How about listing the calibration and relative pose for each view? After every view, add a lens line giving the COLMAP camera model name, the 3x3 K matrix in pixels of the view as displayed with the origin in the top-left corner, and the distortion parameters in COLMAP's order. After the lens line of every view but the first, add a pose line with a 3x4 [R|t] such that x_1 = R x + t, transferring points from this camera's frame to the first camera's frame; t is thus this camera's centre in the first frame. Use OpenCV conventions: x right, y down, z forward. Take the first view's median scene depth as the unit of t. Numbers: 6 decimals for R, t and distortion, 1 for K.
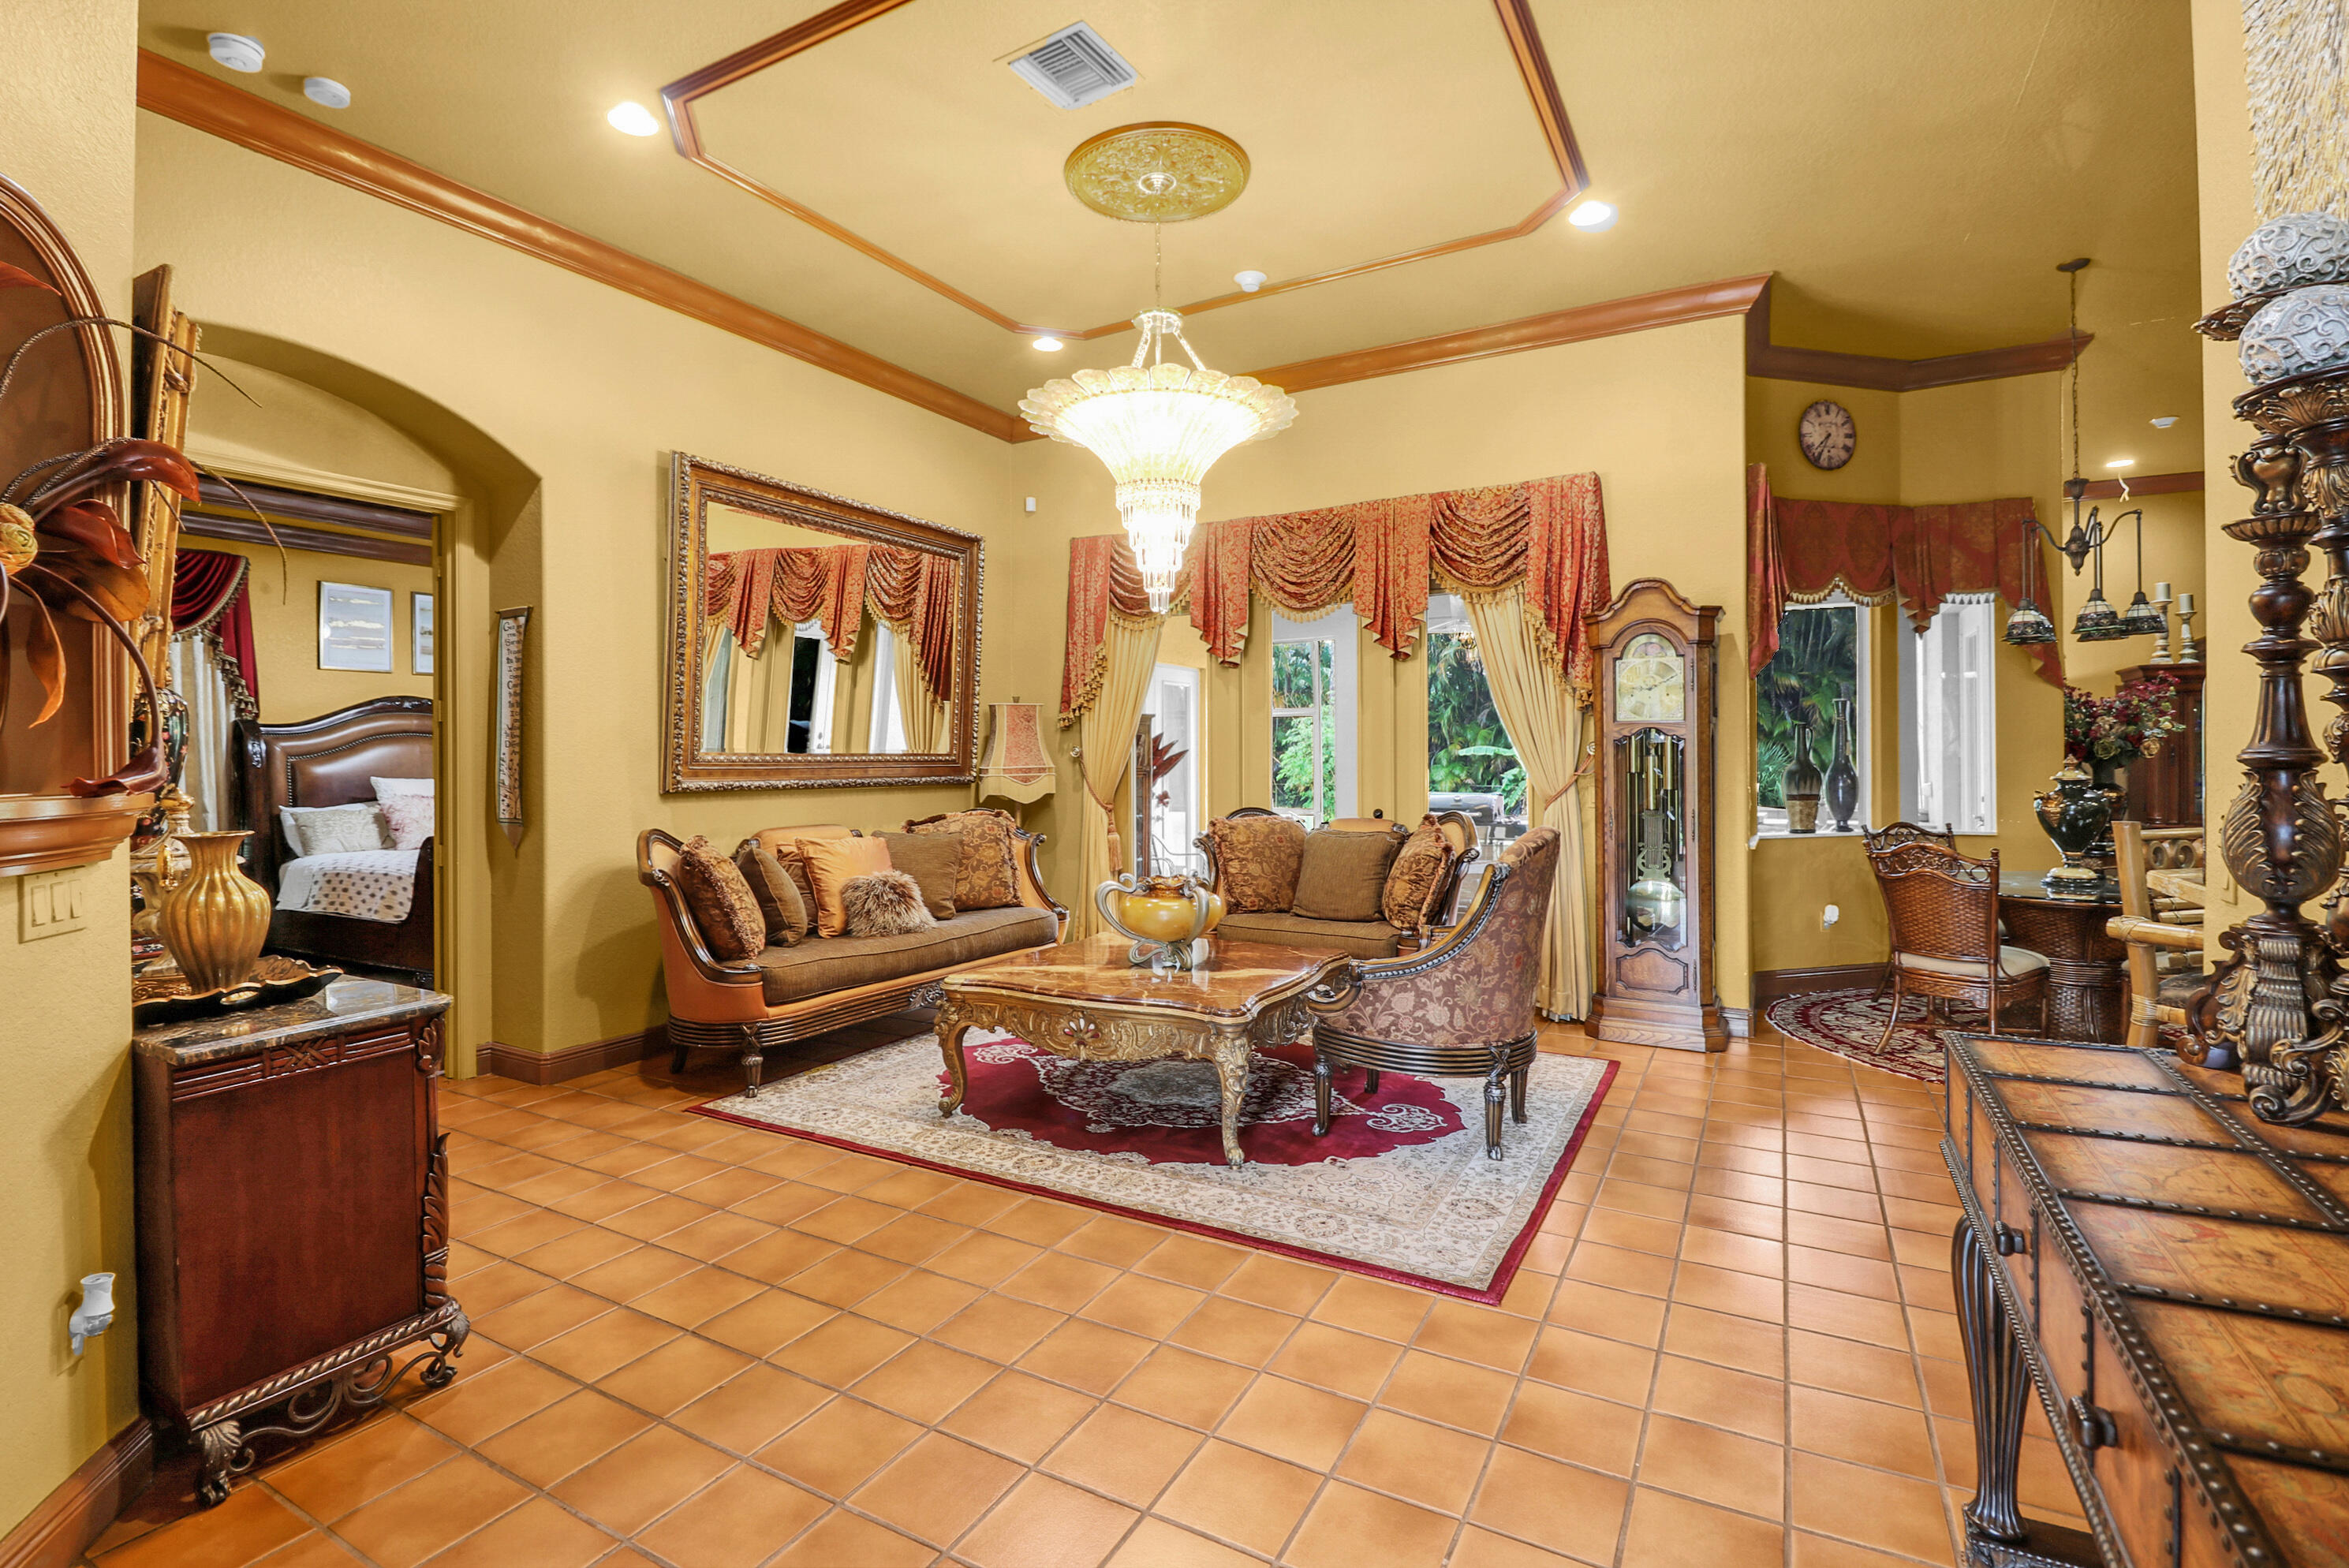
lens RADIAL K [[1089.3, 0, 1155.9], [0, 1089.3, 756.8], [0, 0, 1]] dist [-0.001413, -0.000787]
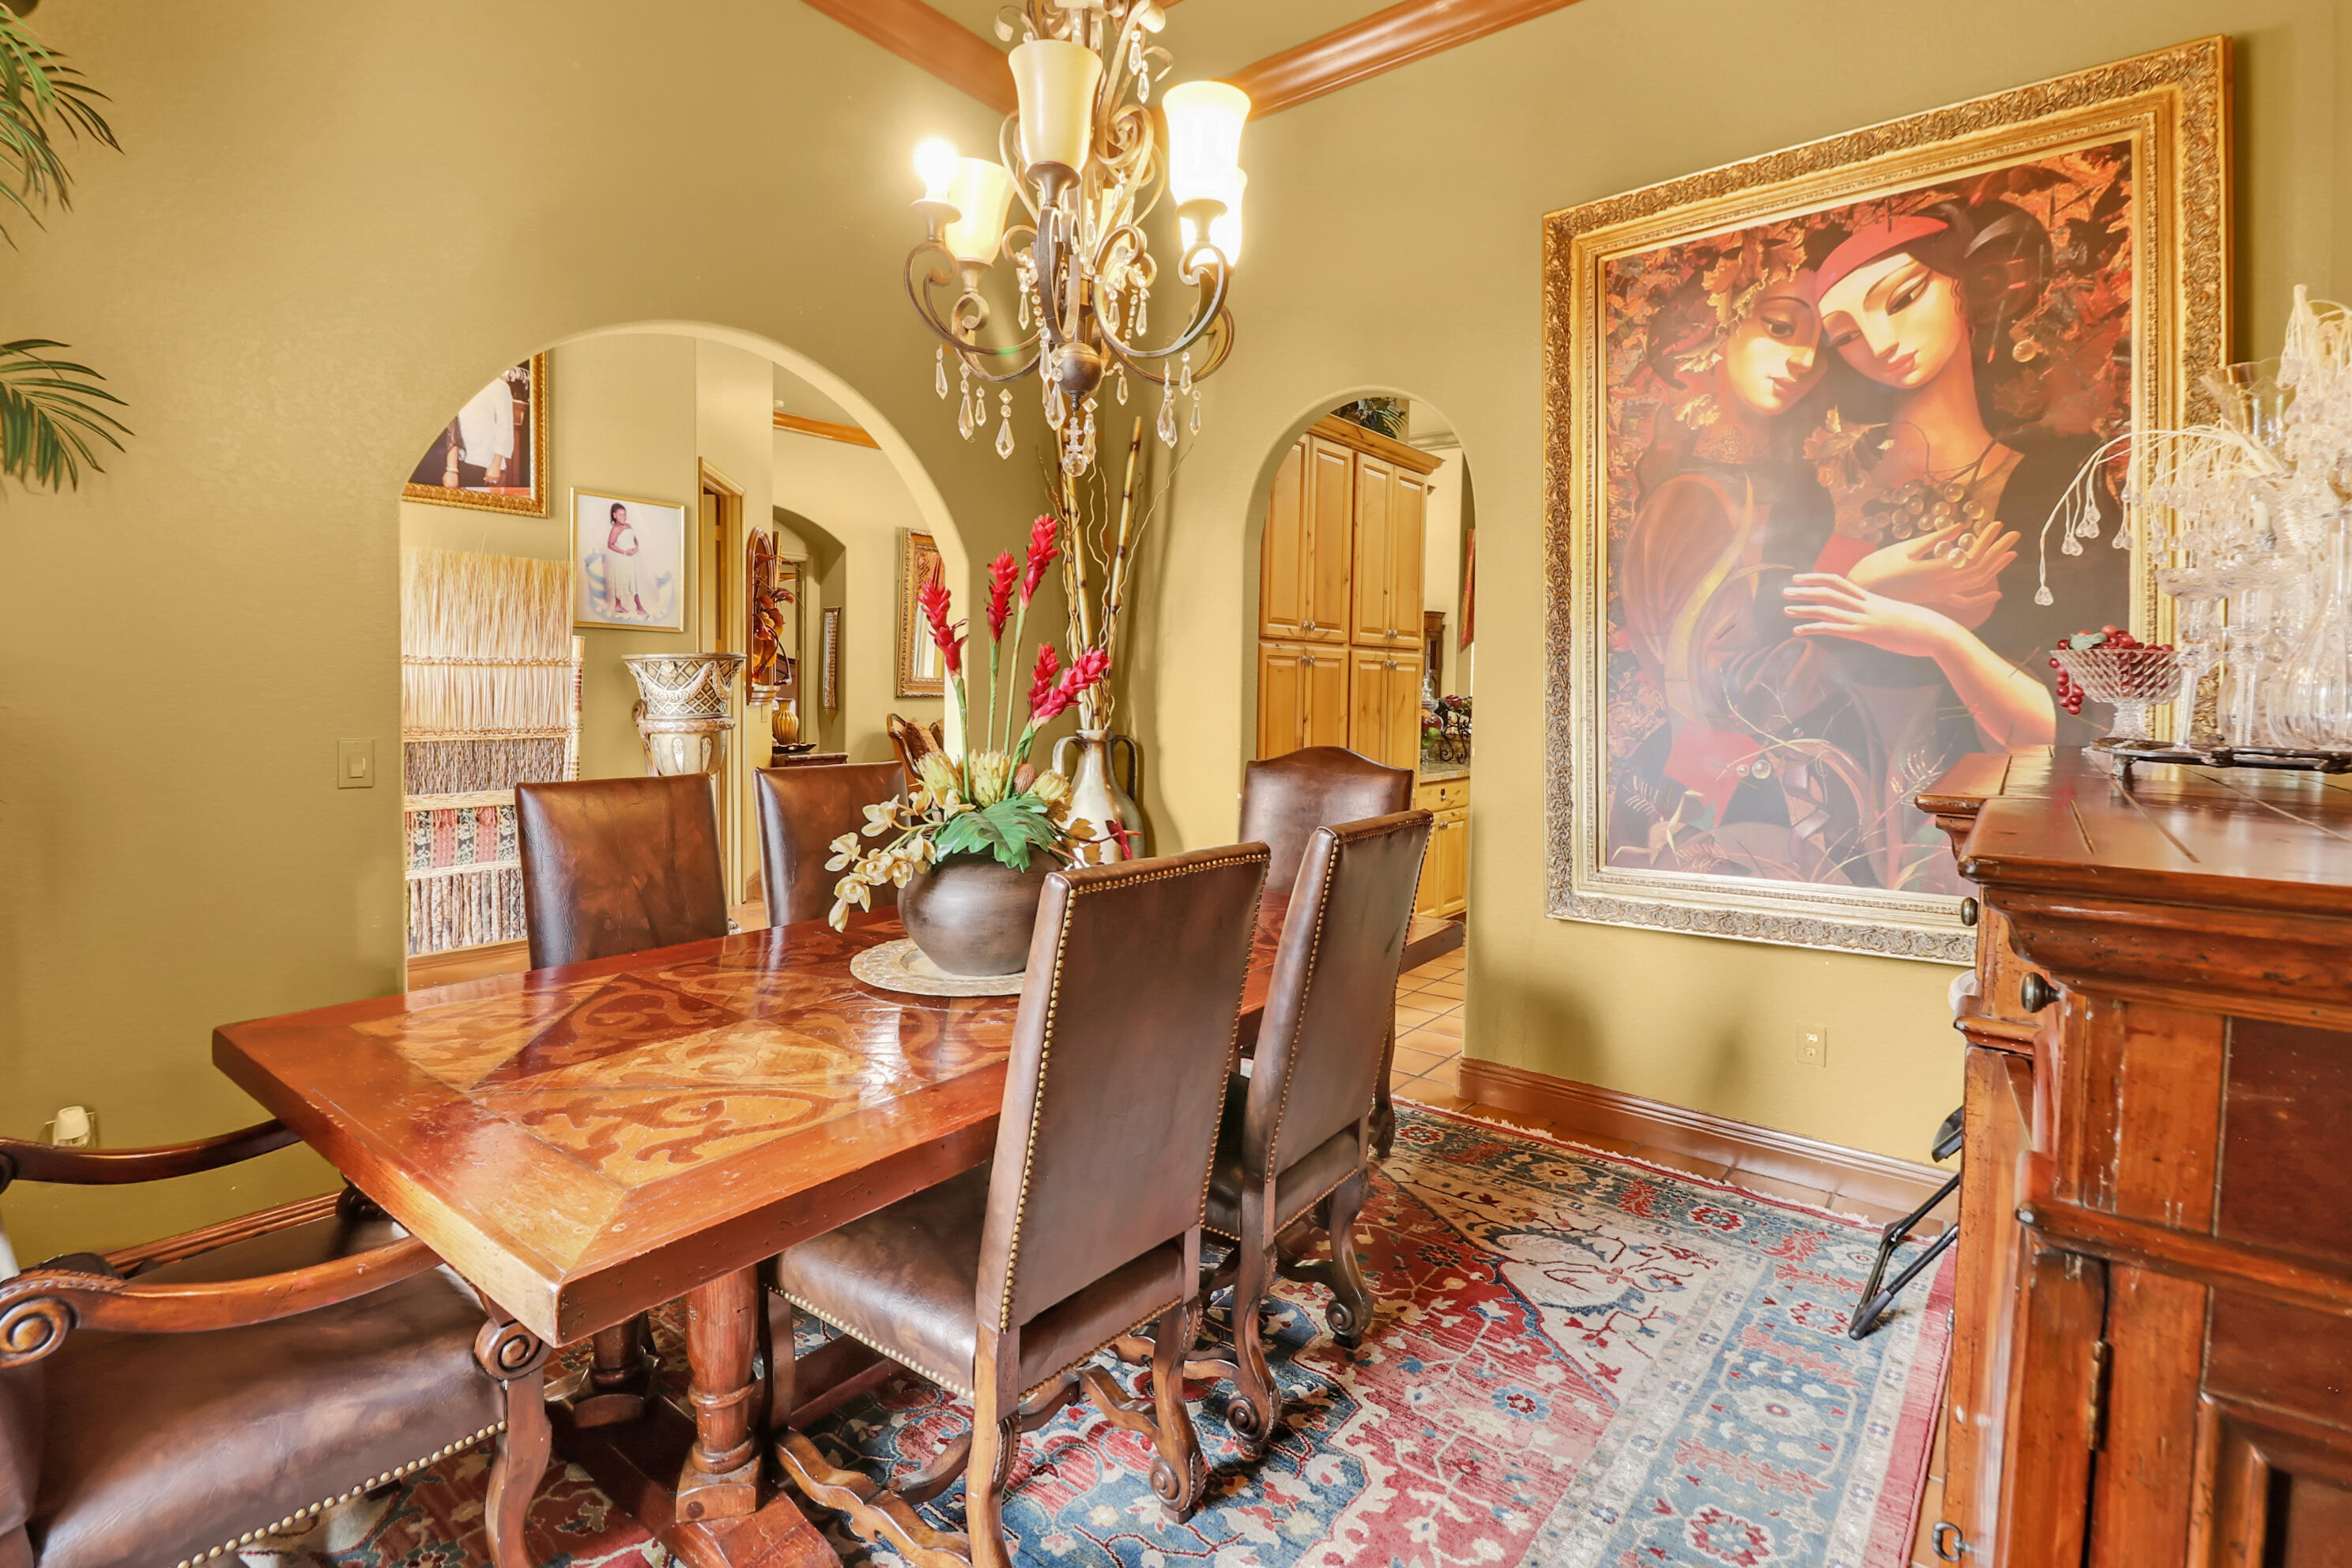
lens RADIAL K [[1118.2, 0, 1125.8], [0, 1118.2, 732.5], [0, 0, 1]] dist [0.001744, 0.000186]
pose [[0.983034, 0.030098, -0.180935, 0.339477], [-0.022869, 0.998860, 0.041907, 0.002241], [0.181990, -0.037059, 0.982602, -0.950099]]
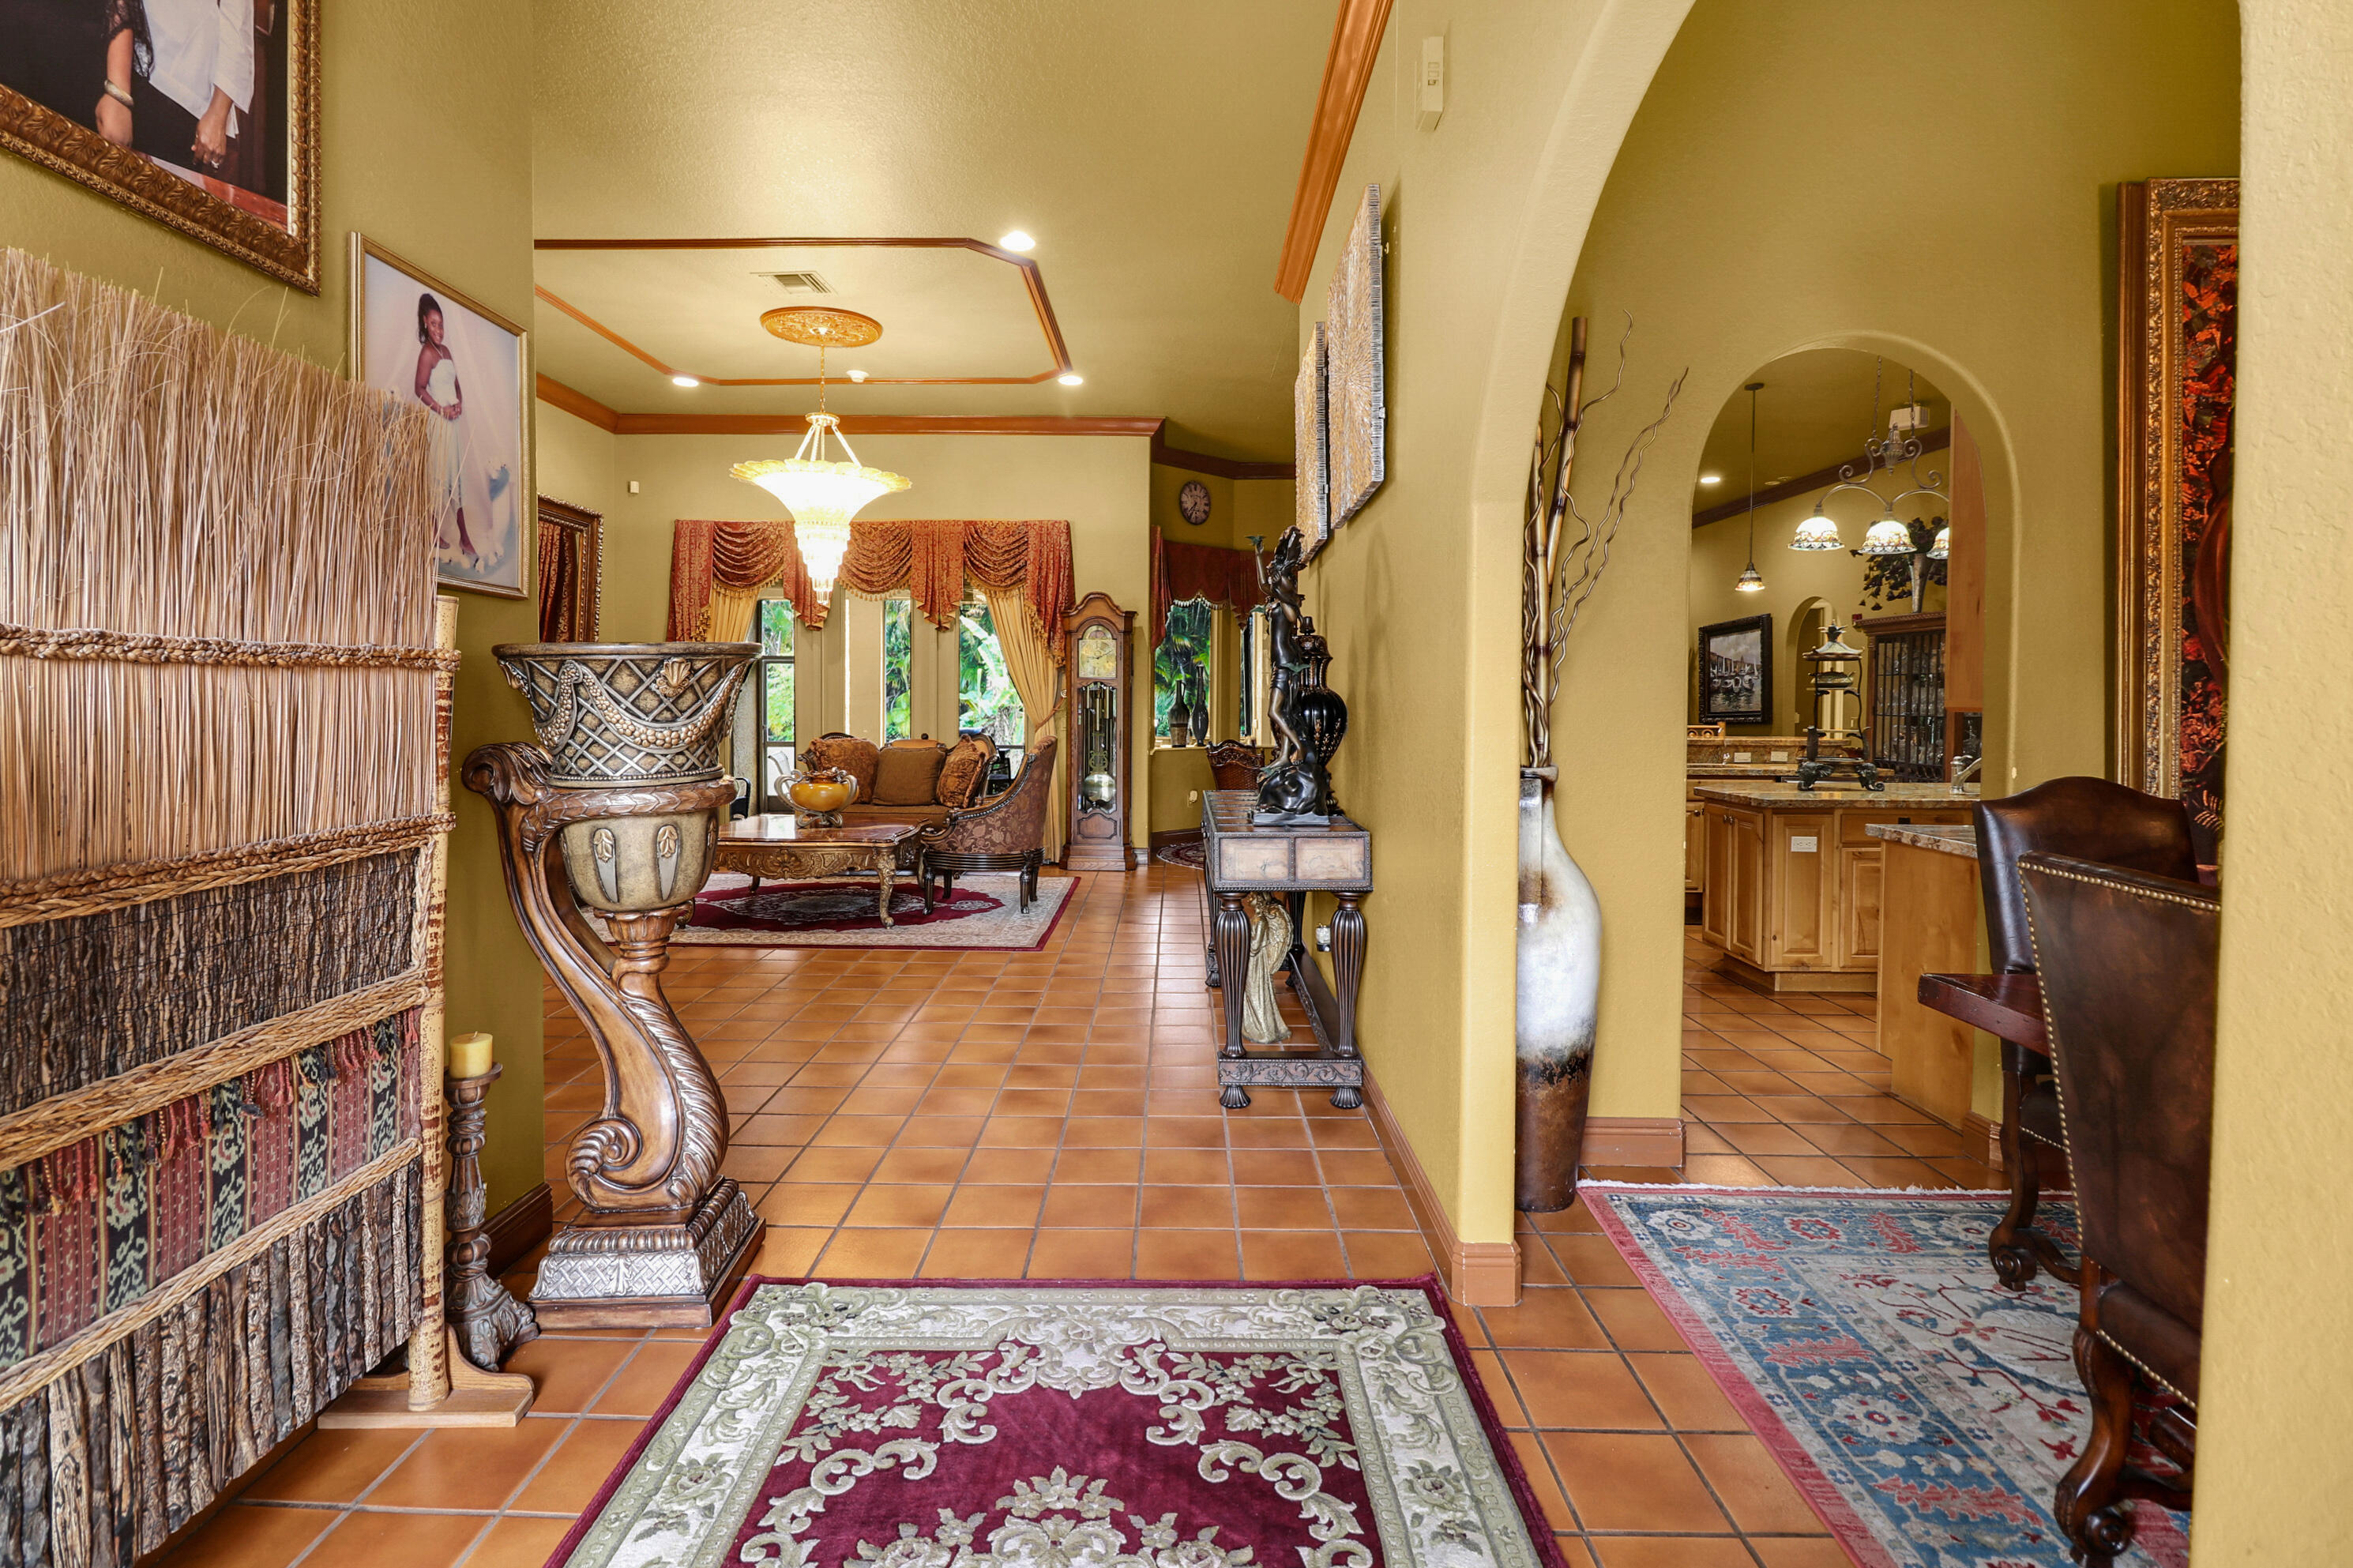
lens RADIAL K [[1121.9, 0, 1132.2], [0, 1121.9, 722.0], [0, 0, 1]] dist [-0.016453, -0.000803]
pose [[0.888068, 0.002302, 0.459707, -0.281331], [-0.011031, 0.999806, 0.016305, 0.006402], [-0.459581, -0.019551, 0.887921, -0.537025]]
